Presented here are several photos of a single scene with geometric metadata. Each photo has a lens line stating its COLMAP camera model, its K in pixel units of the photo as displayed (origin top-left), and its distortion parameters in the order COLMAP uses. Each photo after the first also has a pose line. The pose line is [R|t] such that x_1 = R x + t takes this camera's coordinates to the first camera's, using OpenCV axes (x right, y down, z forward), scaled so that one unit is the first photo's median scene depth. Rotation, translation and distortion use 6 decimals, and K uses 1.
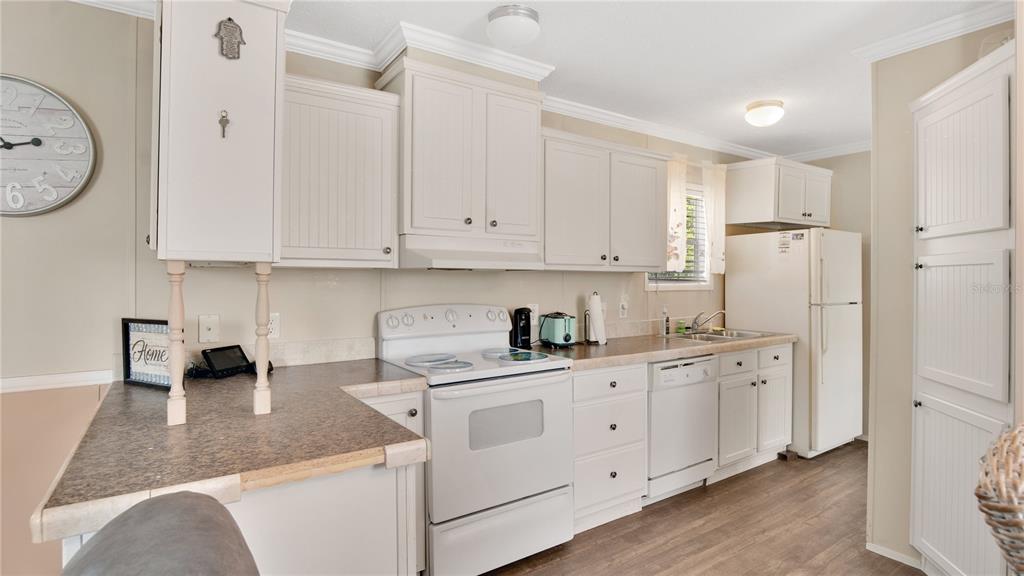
lens RADIAL K [[502.0, 0, 512.0], [0, 502.0, 288.0], [0, 0, 1]] dist [-0.002035, -0.000357]
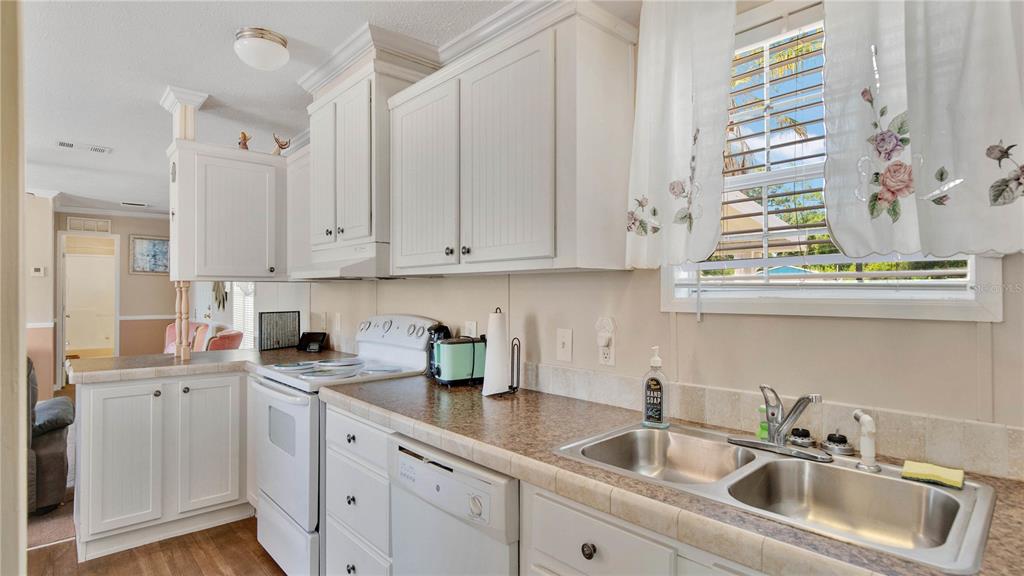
lens RADIAL K [[502.0, 0, 512.0], [0, 502.0, 288.0], [0, 0, 1]] dist [-0.002035, -0.000357]
pose [[0.155378, -0.024534, -0.987550, 0.811125], [-0.020913, 0.999386, -0.028119, 0.000860], [0.987634, 0.025022, 0.154770, 0.977124]]
